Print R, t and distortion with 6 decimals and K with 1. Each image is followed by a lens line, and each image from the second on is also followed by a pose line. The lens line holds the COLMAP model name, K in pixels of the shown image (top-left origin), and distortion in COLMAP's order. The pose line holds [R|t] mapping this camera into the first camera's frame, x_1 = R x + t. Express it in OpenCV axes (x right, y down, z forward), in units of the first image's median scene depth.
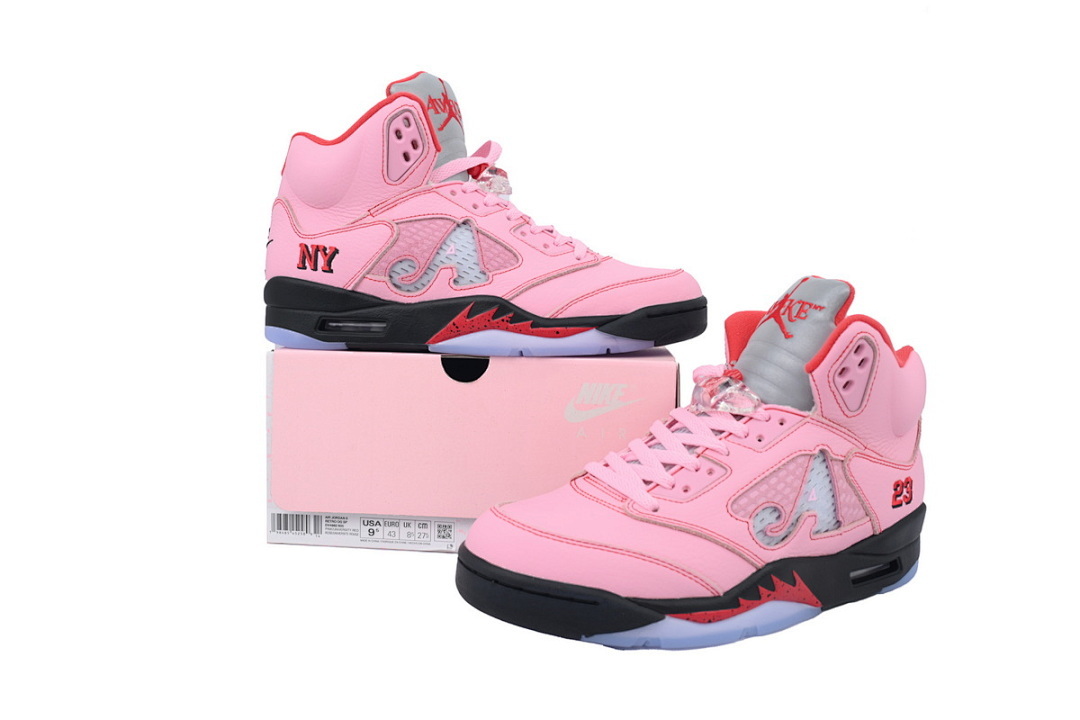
lens RADIAL K [[838.4, 0, 540.0], [0, 838.4, 360.0], [0, 0, 1]] dist [0.007545, -0.002000]
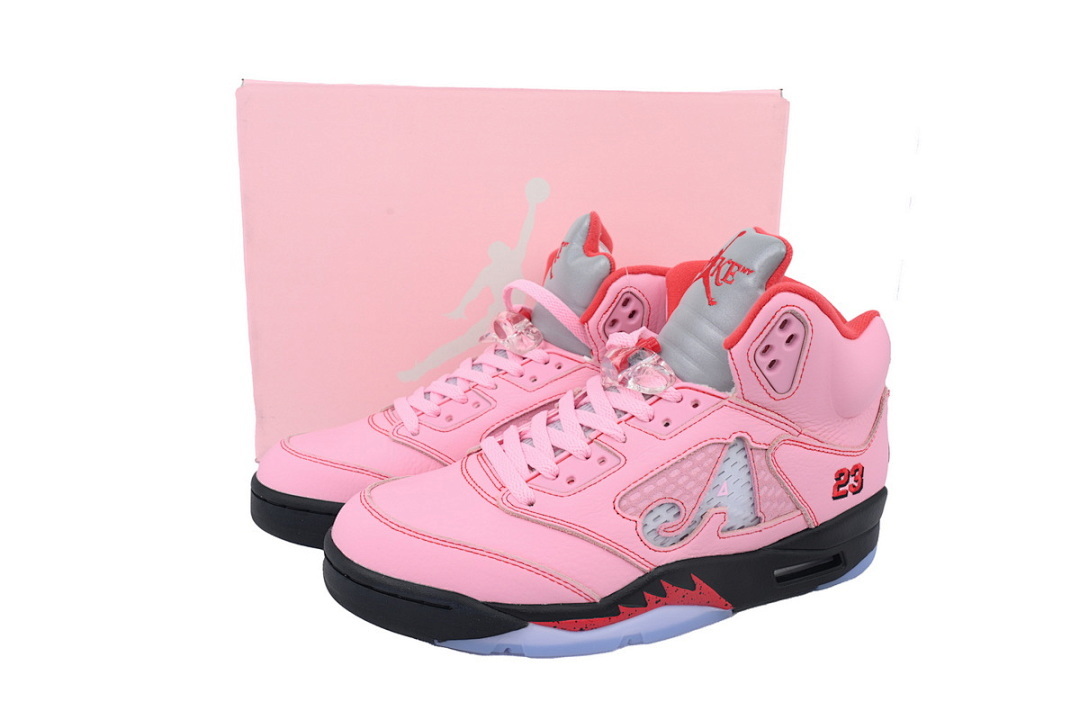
lens RADIAL K [[838.4, 0, 540.0], [0, 838.4, 360.0], [0, 0, 1]] dist [0.007545, -0.002000]
pose [[0.991482, 0.026086, -0.127607, 0.250370], [-0.007837, 0.989911, 0.141473, -0.097100], [0.130010, -0.139268, 0.981683, 0.140285]]
